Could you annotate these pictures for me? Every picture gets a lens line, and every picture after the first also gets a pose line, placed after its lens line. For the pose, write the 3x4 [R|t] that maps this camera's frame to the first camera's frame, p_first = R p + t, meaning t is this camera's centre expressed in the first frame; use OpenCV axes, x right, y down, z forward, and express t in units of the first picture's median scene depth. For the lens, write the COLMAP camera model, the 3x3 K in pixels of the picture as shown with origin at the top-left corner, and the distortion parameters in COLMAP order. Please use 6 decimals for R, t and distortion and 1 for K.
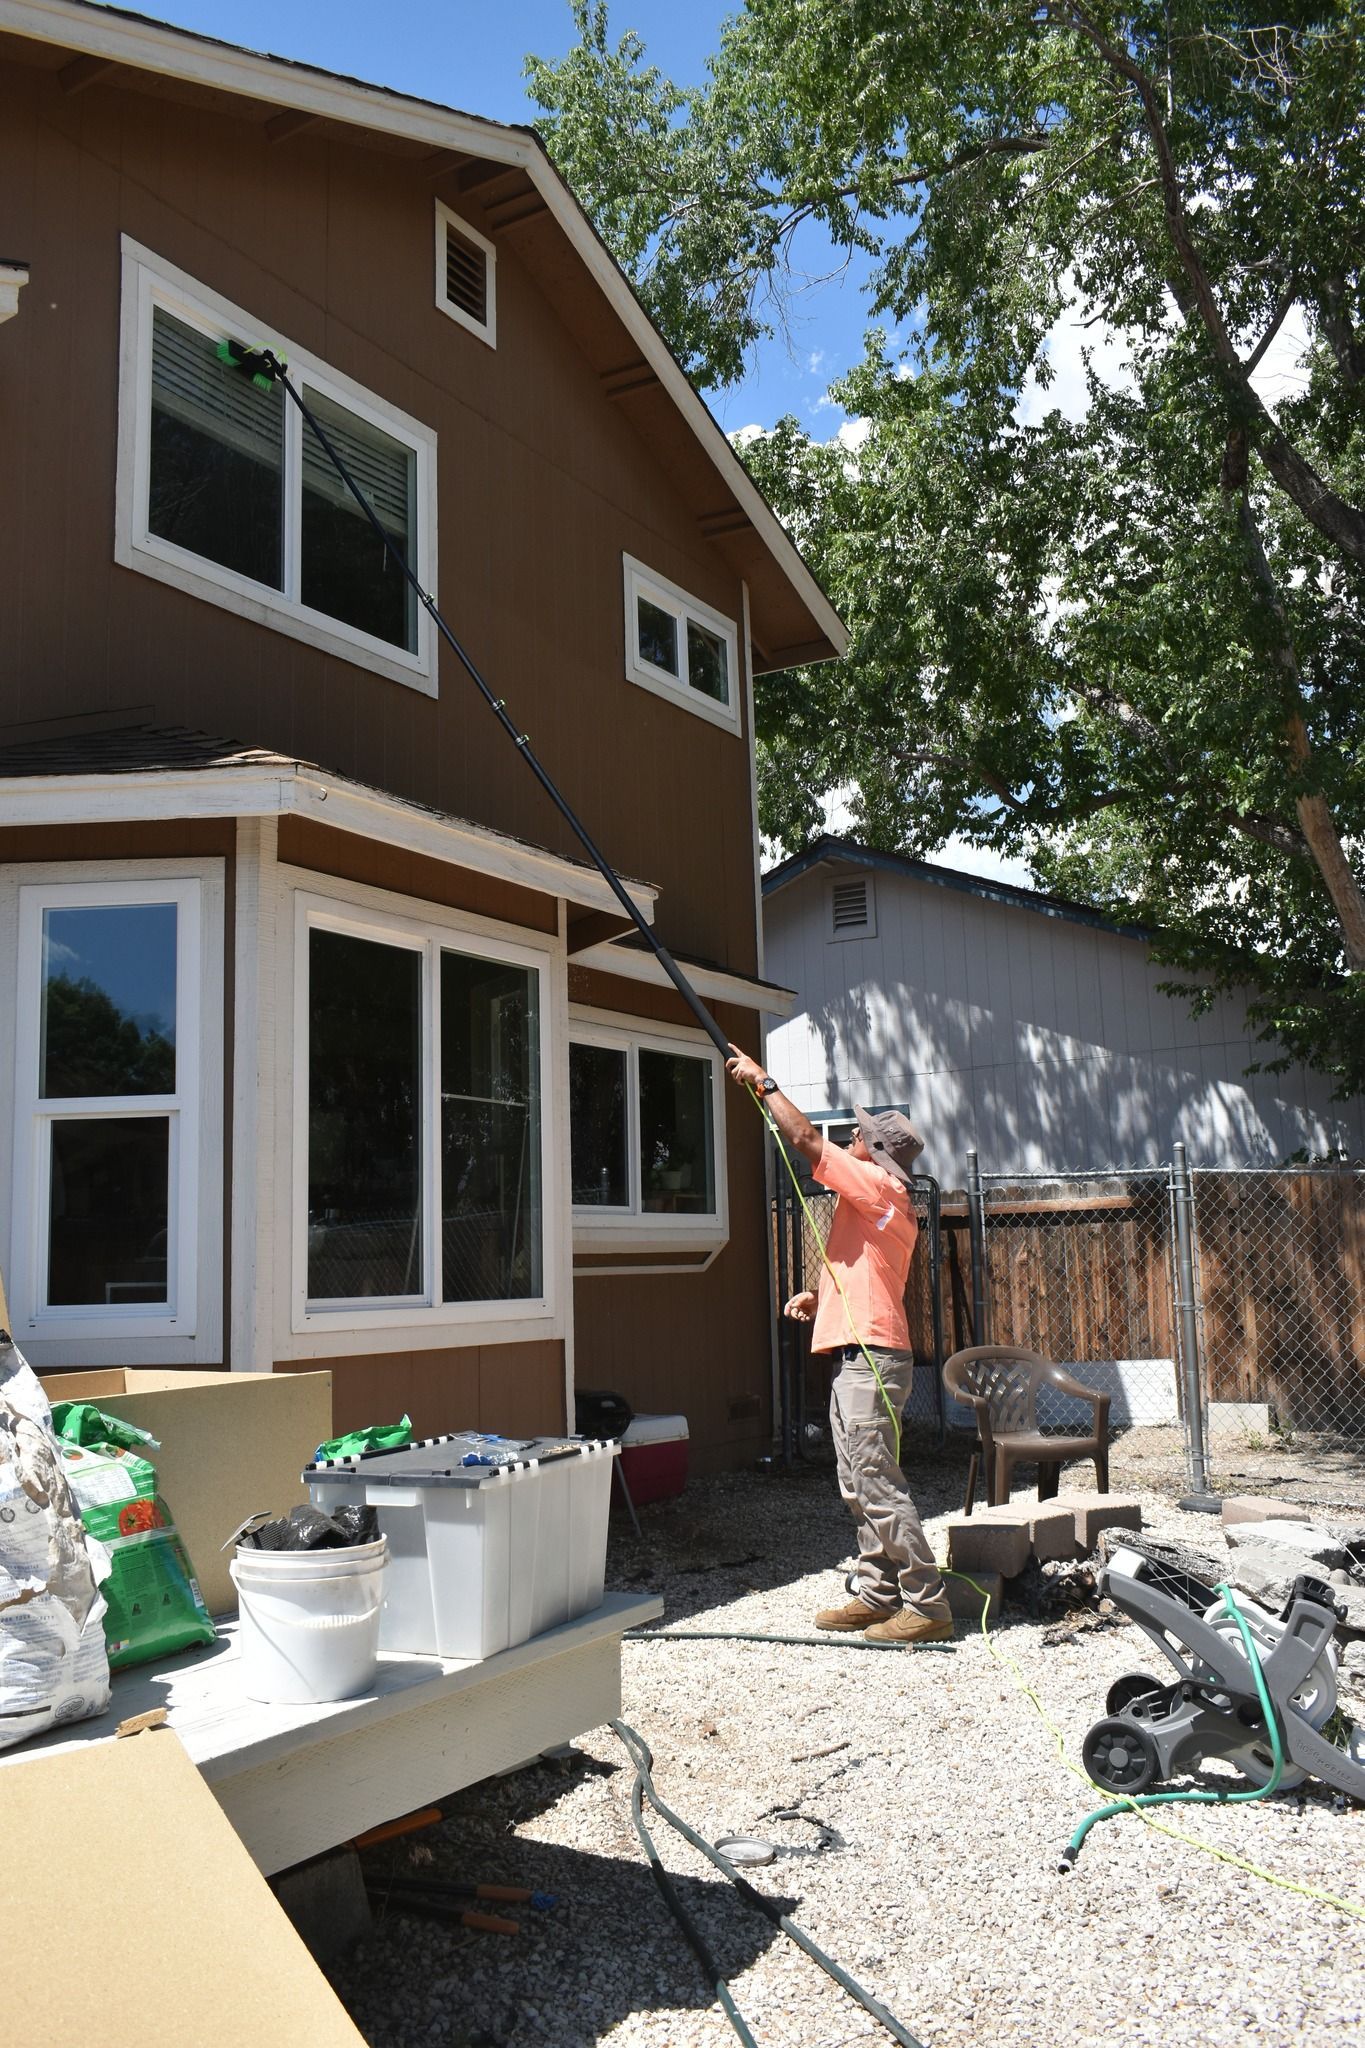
lens RADIAL K [[1588.2, 0, 682.5], [0, 1588.2, 1024.0], [0, 0, 1]] dist [-0.000151, -0.002584]
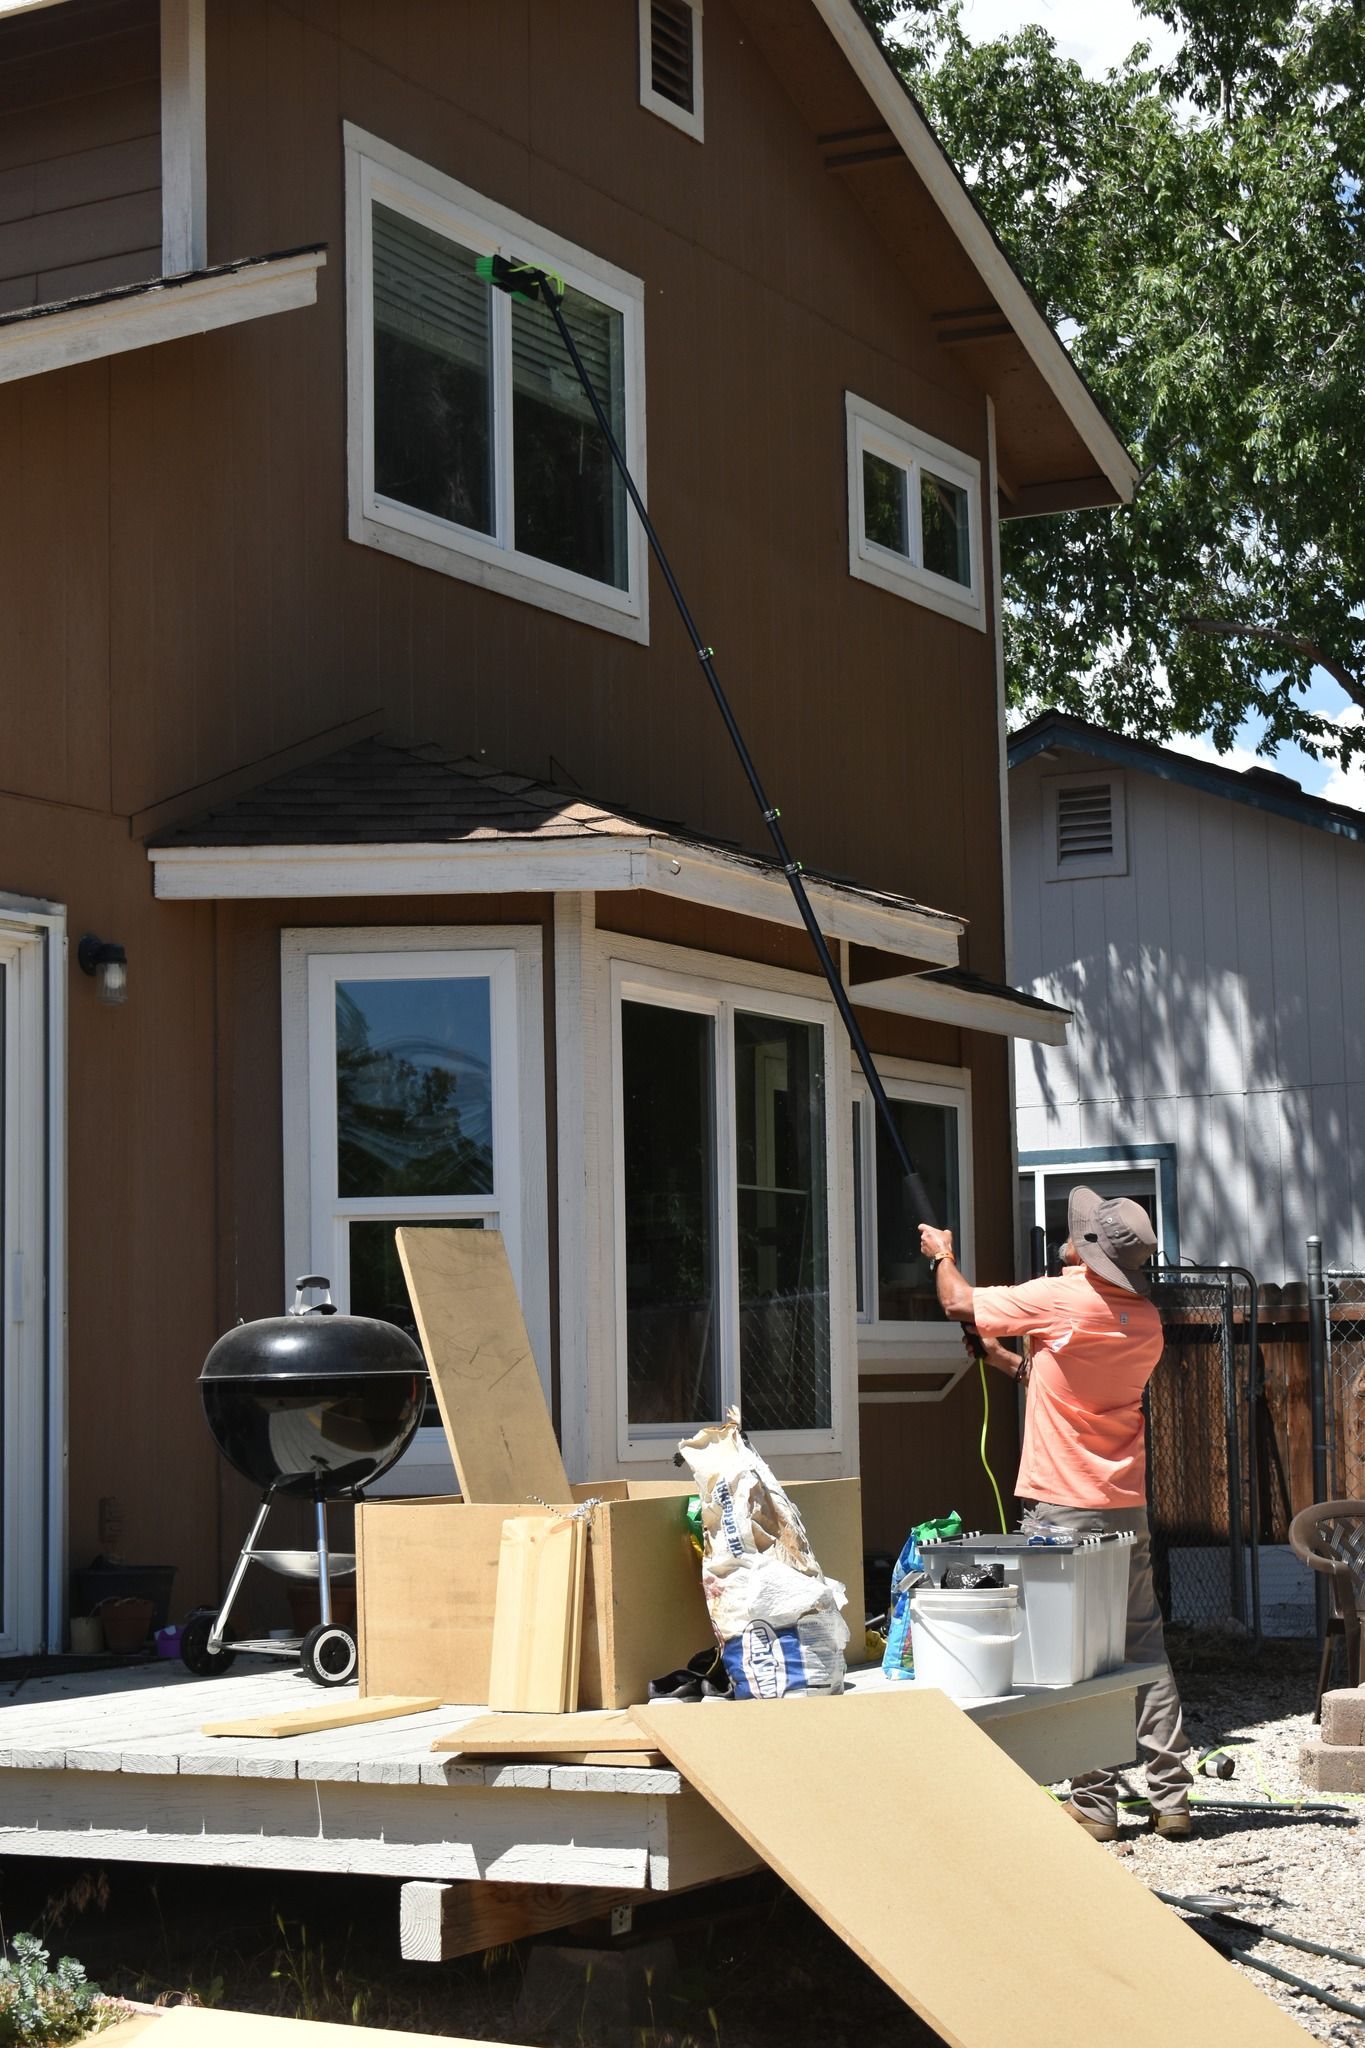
lens RADIAL K [[3420.2, 0, 682.5], [0, 3420.2, 1024.0], [0, 0, 1]] dist [0.029876, -0.064287]
pose [[0.999001, 0.012652, 0.042870, -0.237372], [-0.014428, 0.999040, 0.041367, -0.106157], [-0.042306, -0.041944, 0.998224, -0.738000]]
